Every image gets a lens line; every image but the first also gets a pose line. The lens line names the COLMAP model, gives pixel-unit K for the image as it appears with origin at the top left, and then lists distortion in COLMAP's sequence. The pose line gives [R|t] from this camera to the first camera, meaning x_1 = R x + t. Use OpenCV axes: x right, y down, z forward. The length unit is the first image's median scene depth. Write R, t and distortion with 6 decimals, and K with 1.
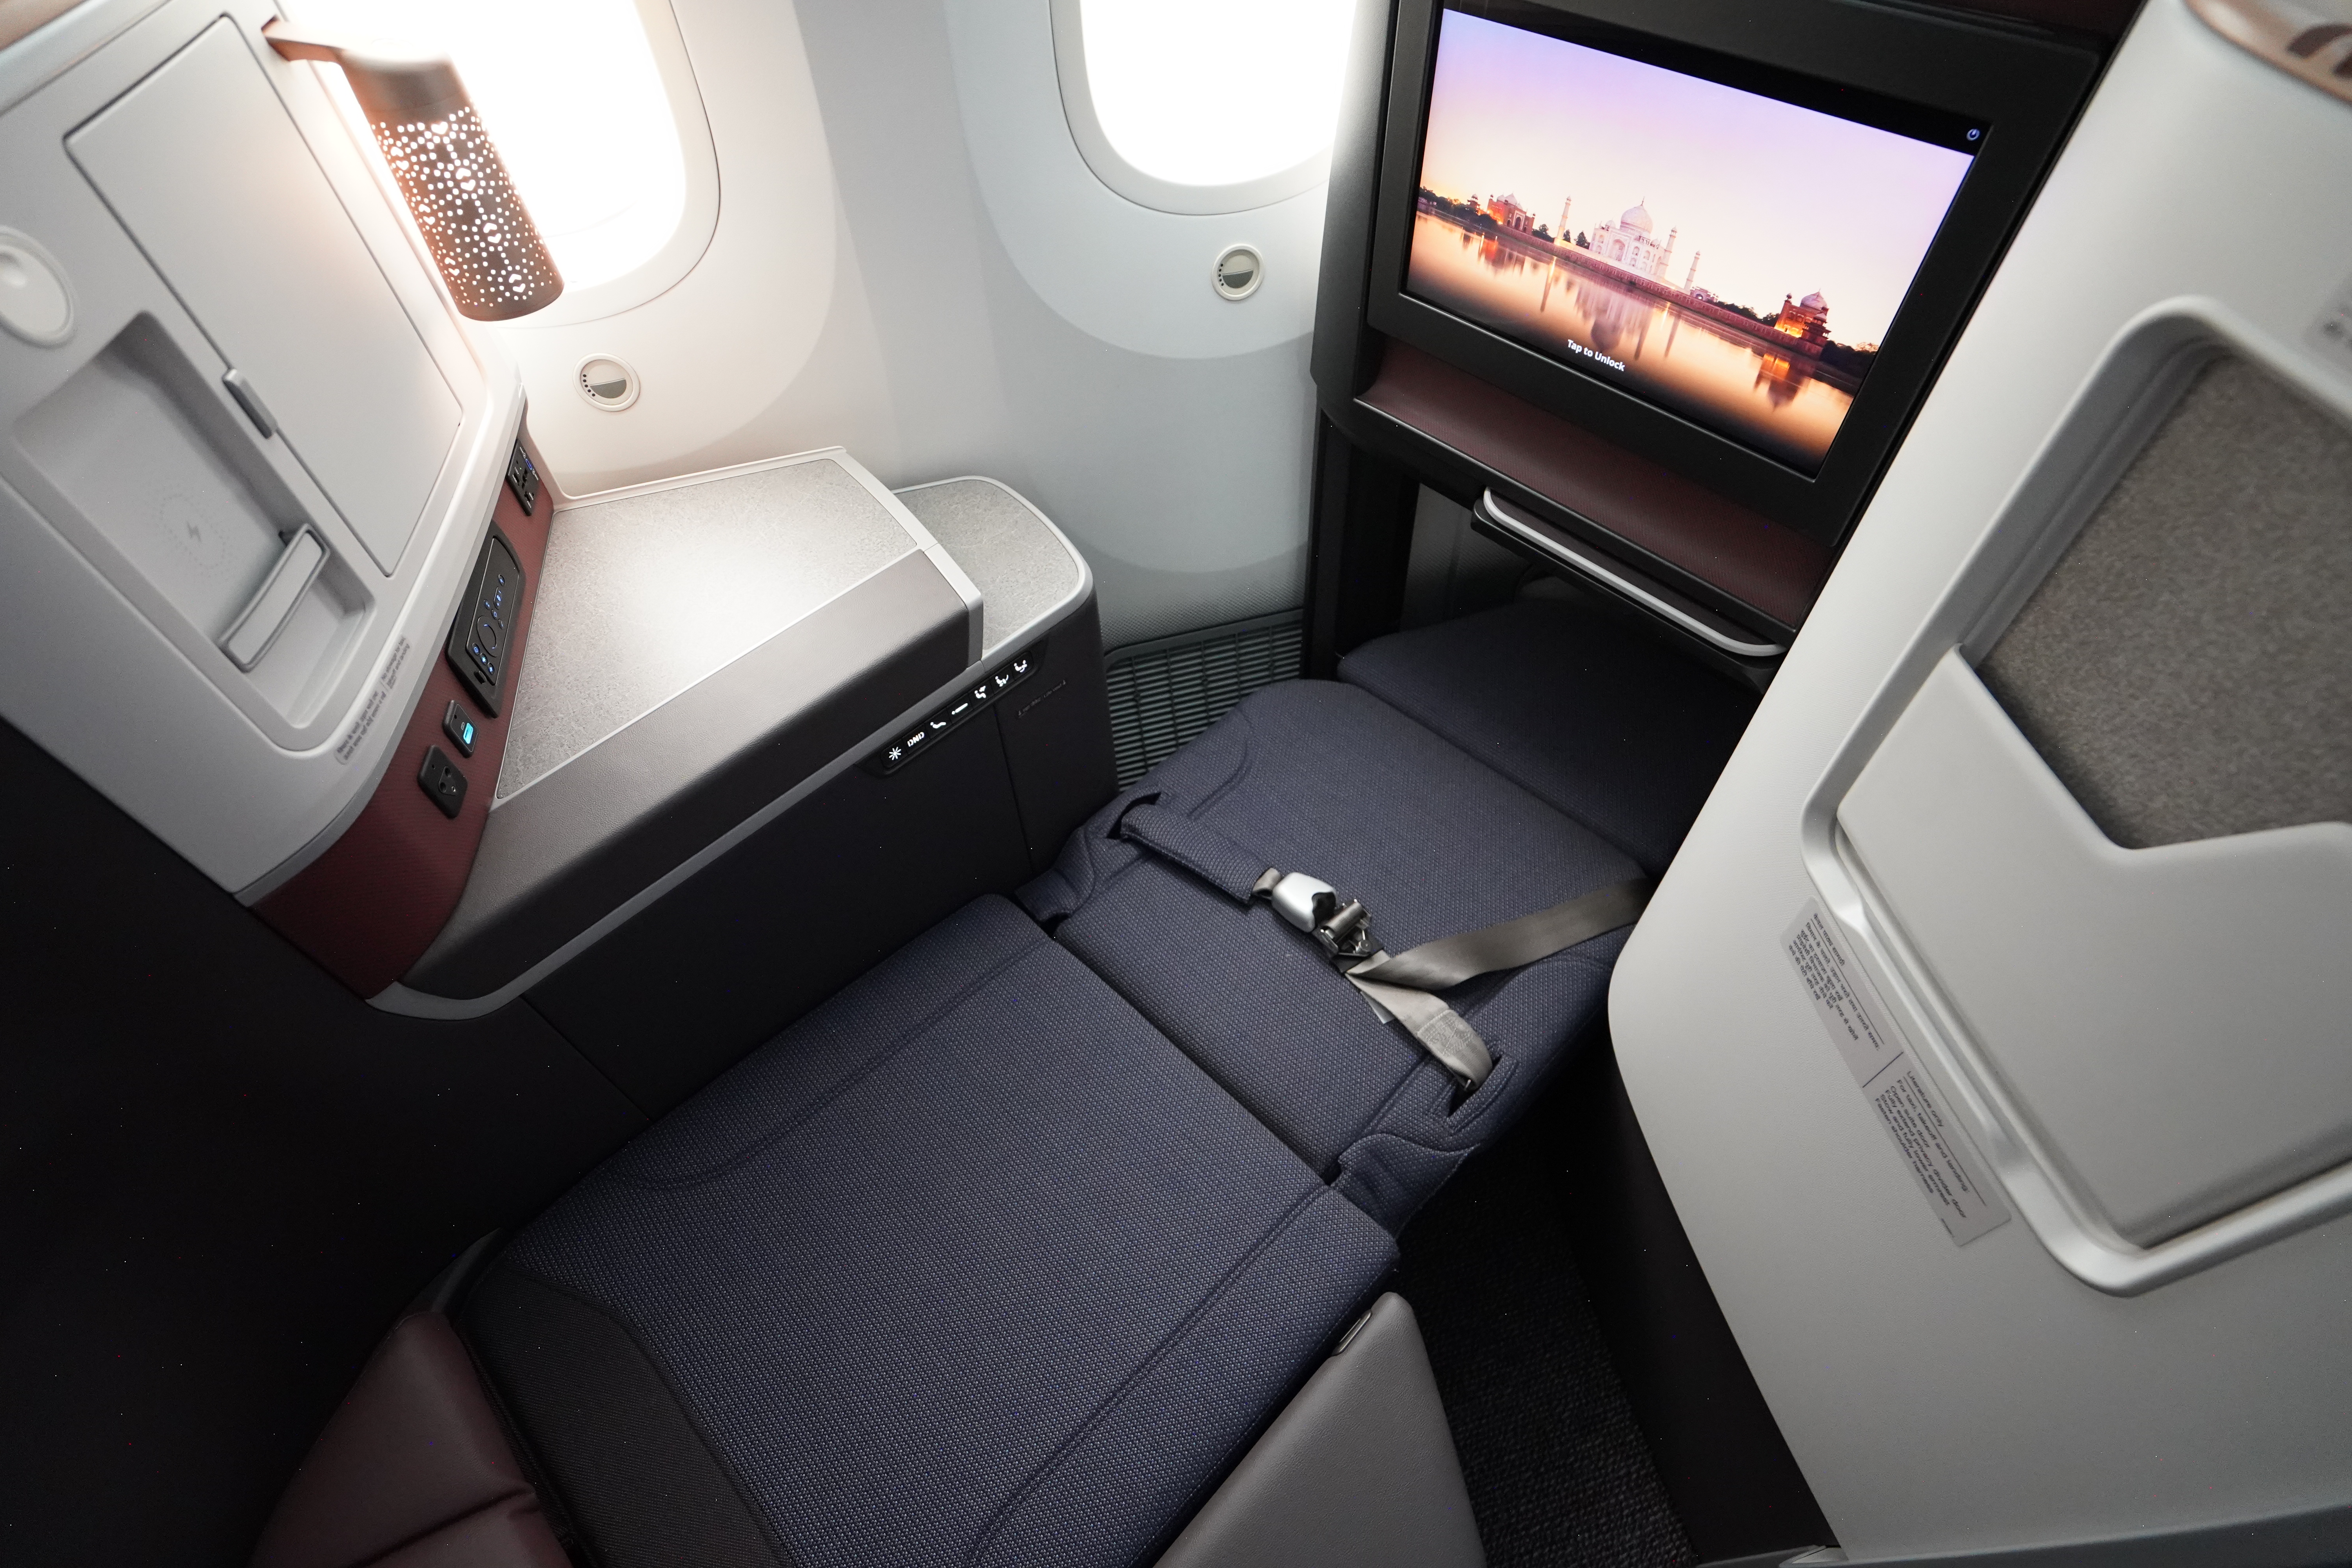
lens RADIAL K [[1081.1, 0, 1183.5], [0, 1081.1, 764.2], [0, 0, 1]] dist [0.000098, 0.000411]
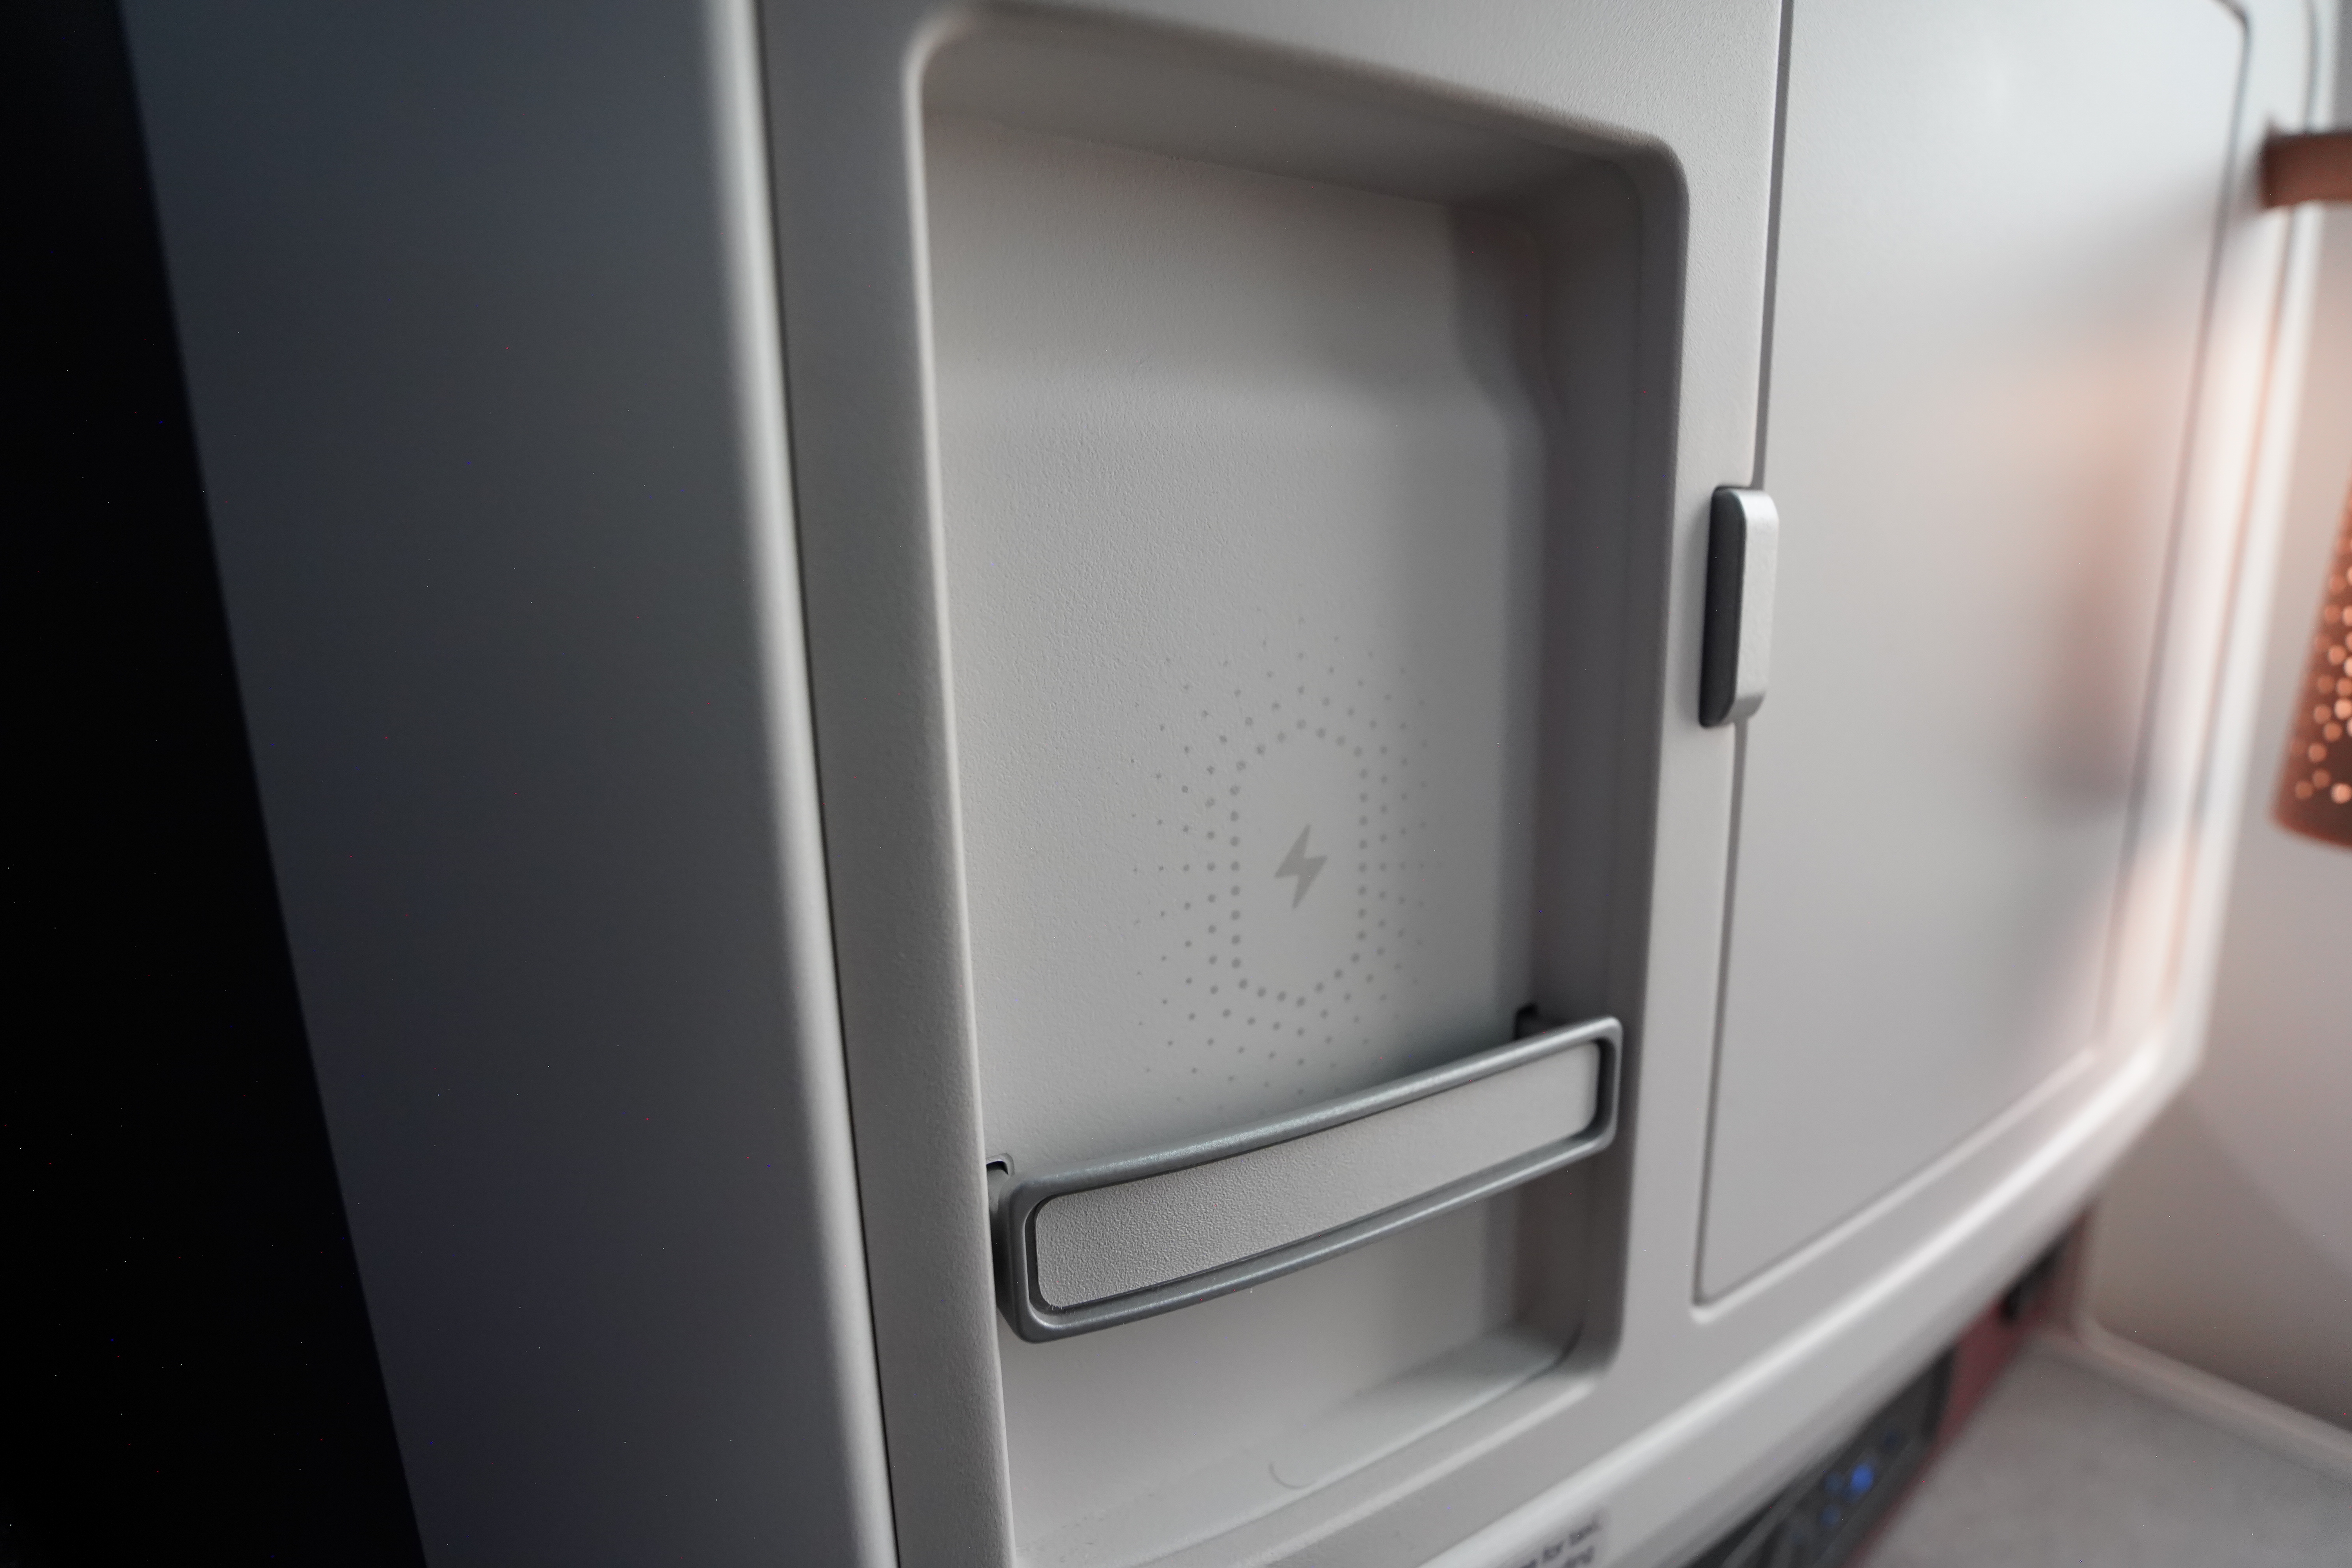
lens RADIAL K [[1113.3, 0, 1224.7], [0, 1113.3, 791.1], [0, 0, 1]] dist [-0.027003, 0.000282]
pose [[0.397075, 0.186645, -0.898607, -0.525038], [-0.690896, 0.705299, -0.158797, -0.130225], [0.604148, 0.683898, 0.409009, 0.677099]]
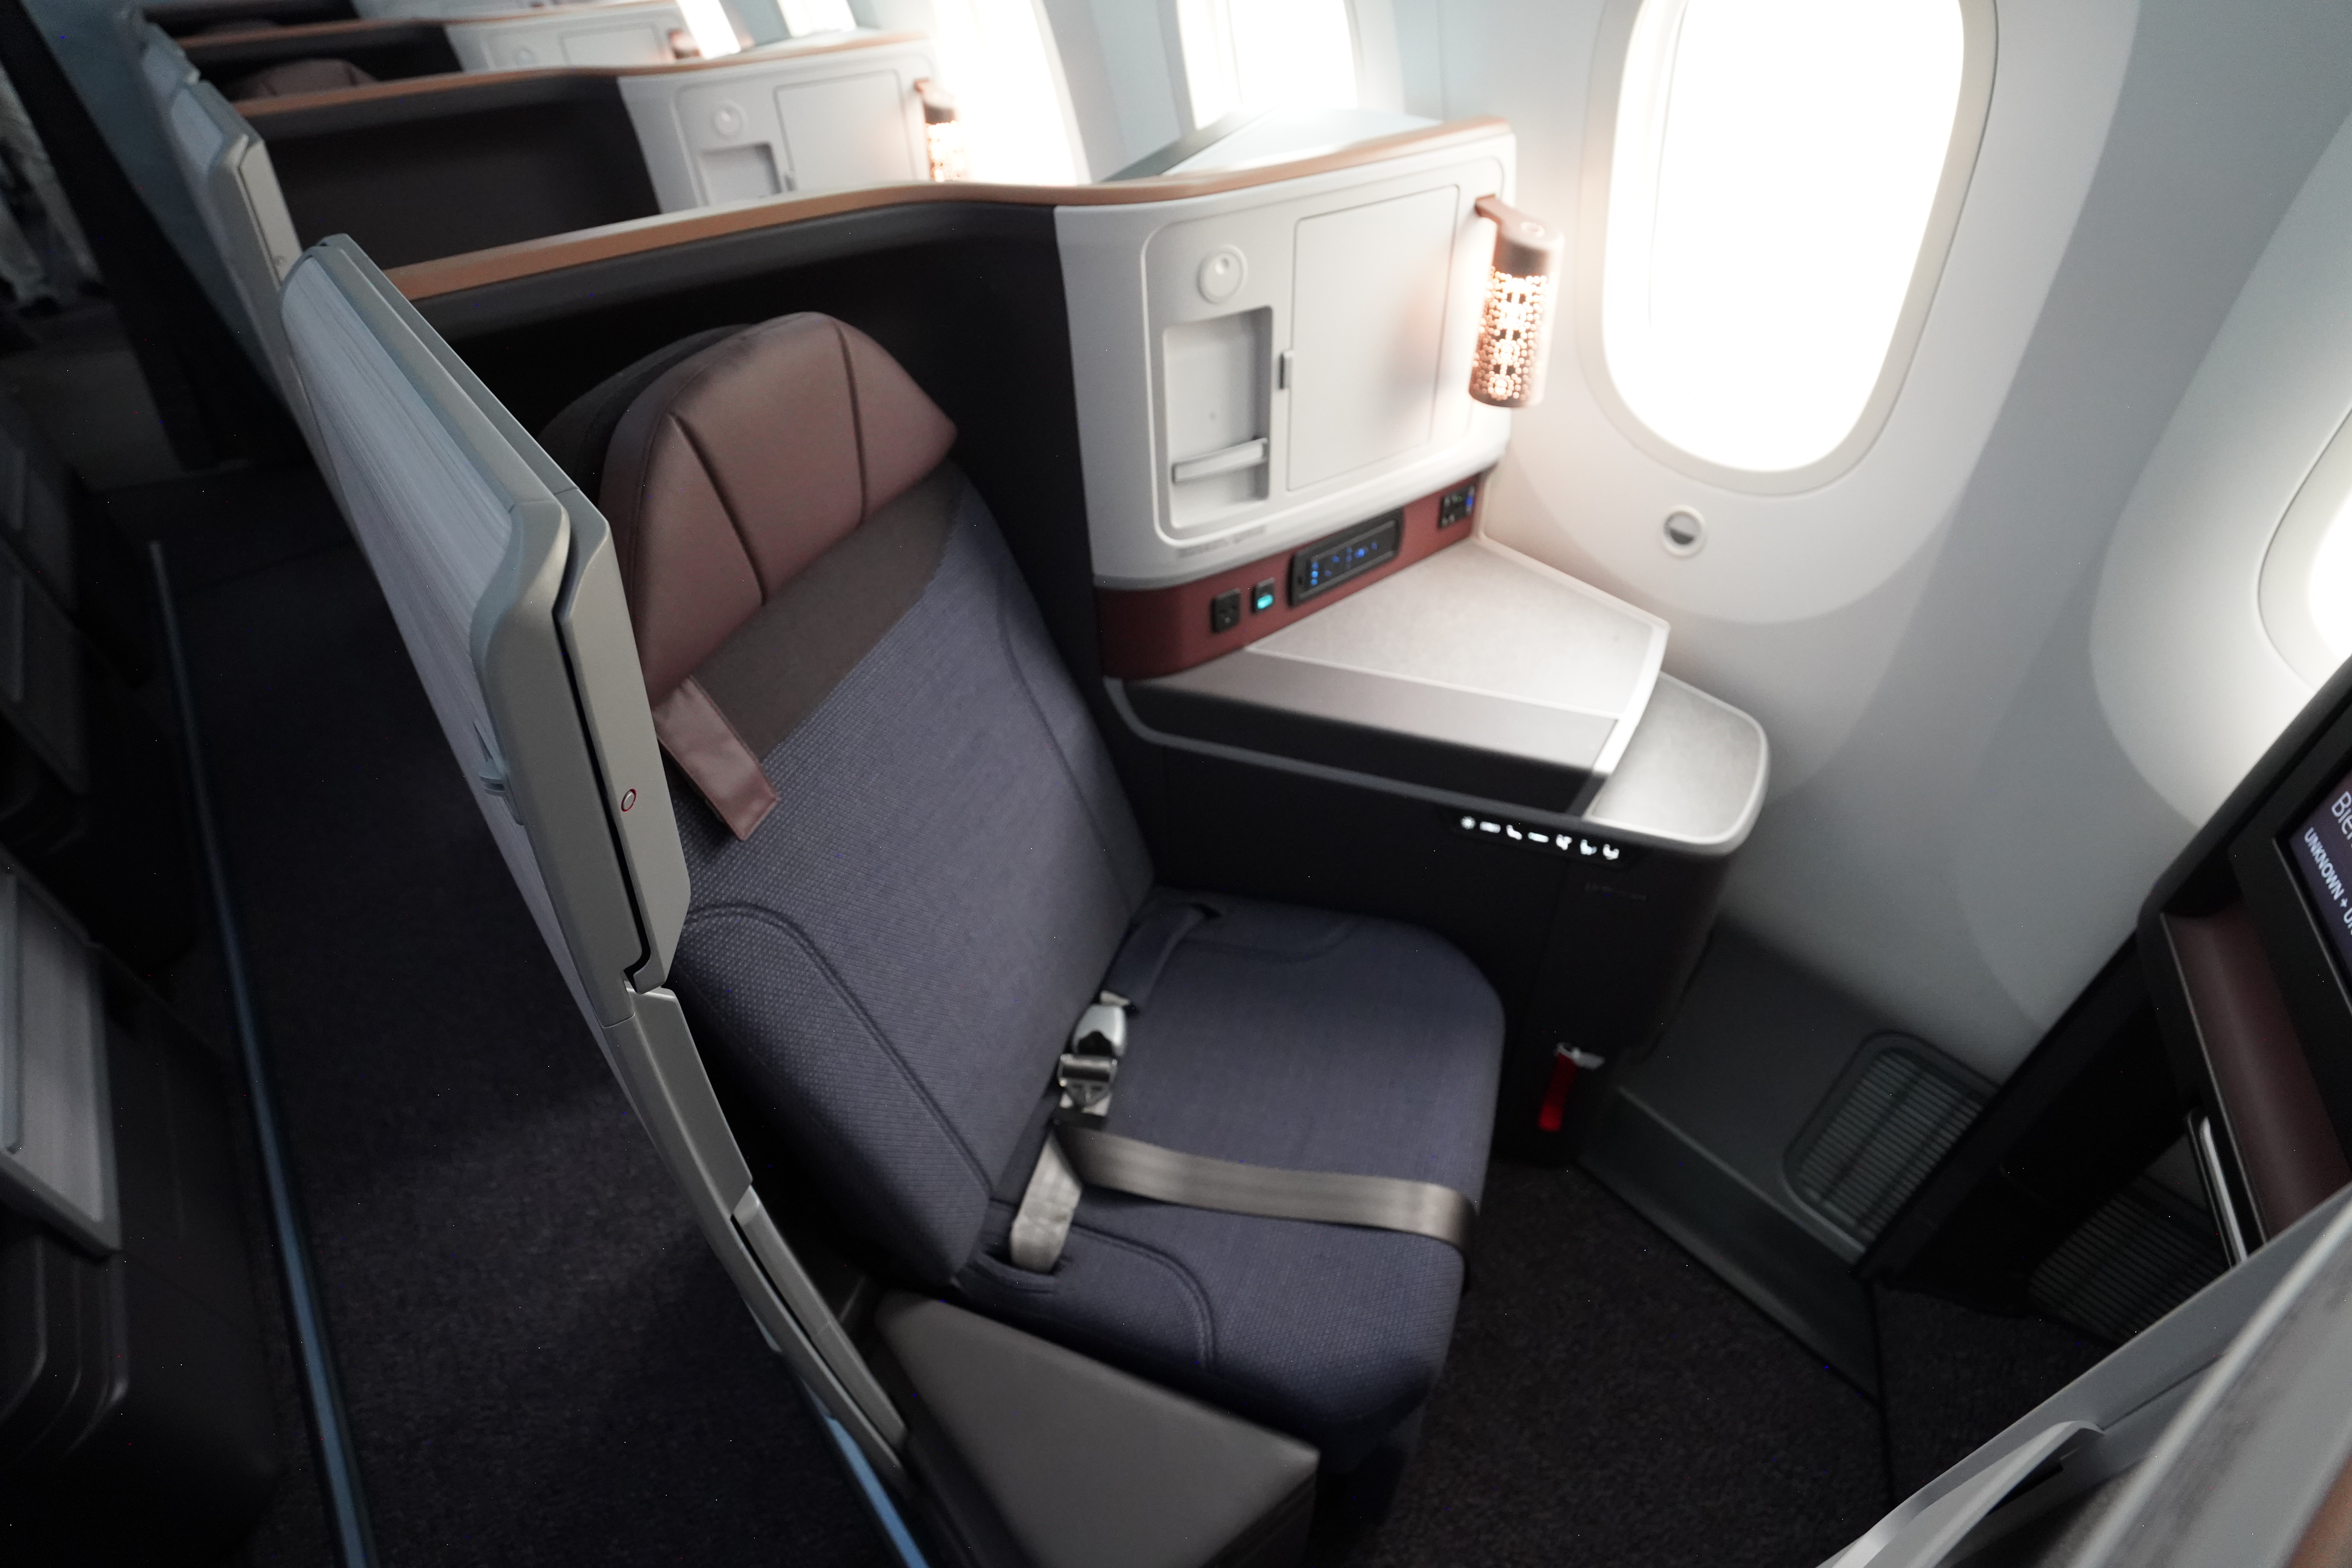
lens RADIAL K [[1113.3, 0, 1224.7], [0, 1113.3, 791.1], [0, 0, 1]] dist [-0.027003, 0.000282]
pose [[0.431374, 0.622630, -0.652877, 0.531015], [-0.692031, 0.692645, 0.203312, -0.131252], [0.578801, 0.364107, 0.729668, -0.075667]]
